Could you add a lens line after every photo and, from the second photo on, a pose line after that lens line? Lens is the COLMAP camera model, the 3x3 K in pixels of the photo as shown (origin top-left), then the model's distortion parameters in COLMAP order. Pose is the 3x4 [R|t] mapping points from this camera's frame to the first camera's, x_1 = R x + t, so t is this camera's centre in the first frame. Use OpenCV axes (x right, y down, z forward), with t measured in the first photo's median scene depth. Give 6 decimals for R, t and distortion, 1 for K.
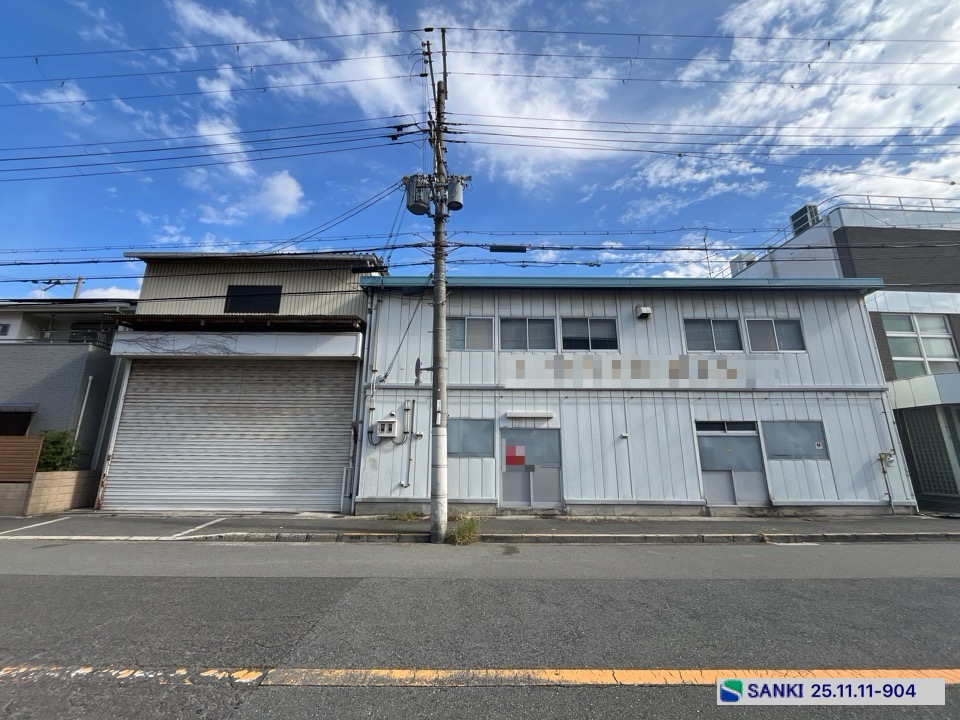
lens RADIAL K [[389.5, 0, 478.0], [0, 389.5, 359.3], [0, 0, 1]] dist [-0.002898, -0.000142]
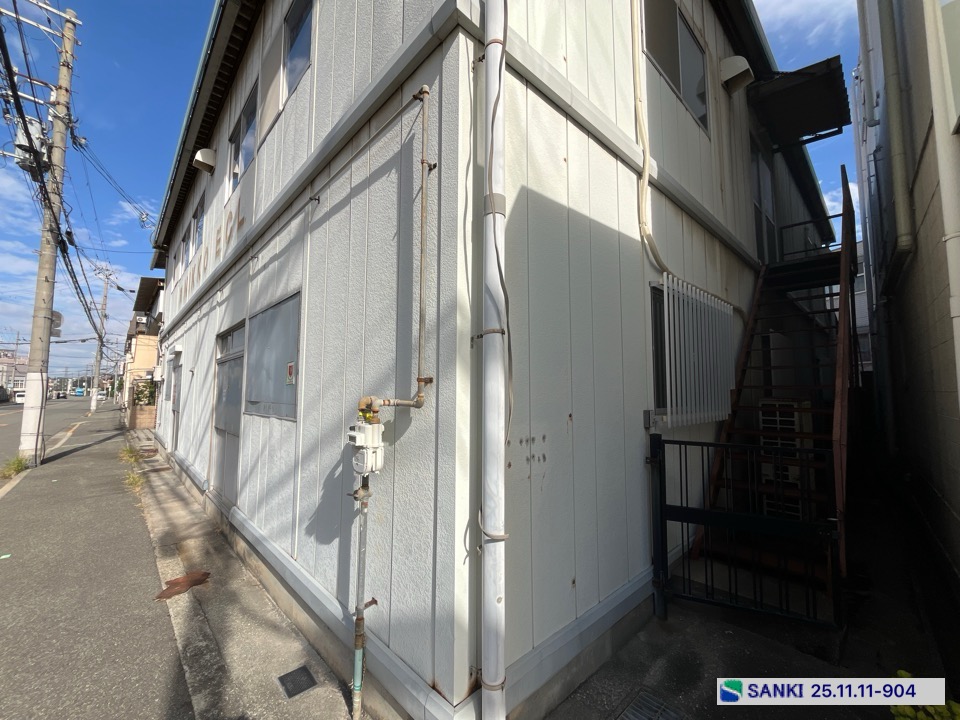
lens RADIAL K [[389.5, 0, 478.2], [0, 389.5, 360.9], [0, 0, 1]] dist [-0.002898, -0.000142]
pose [[0.684998, -0.064661, -0.725670, 1.176710], [0.176797, 0.981034, 0.079472, 0.211026], [0.706768, -0.182735, 0.683438, 0.880635]]
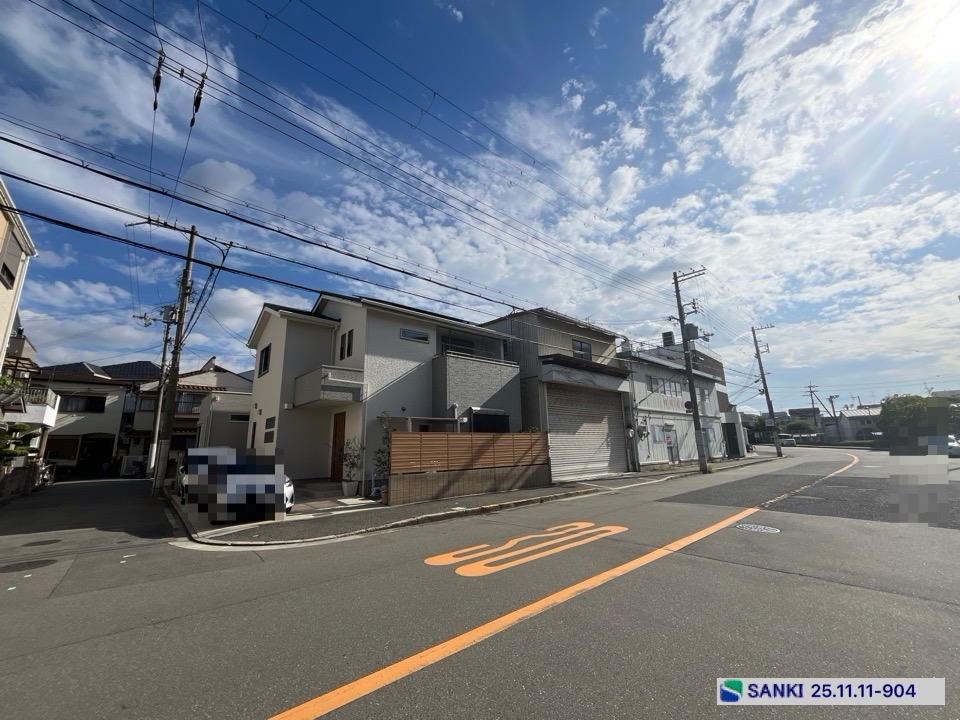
lens RADIAL K [[389.5, 0, 477.2], [0, 389.5, 360.0], [0, 0, 1]] dist [-0.002898, -0.000142]
pose [[0.740607, 0.126137, 0.659993, -2.248920], [-0.136185, 0.990015, -0.036392, 0.007393], [-0.657993, -0.062929, 0.750390, 0.059564]]
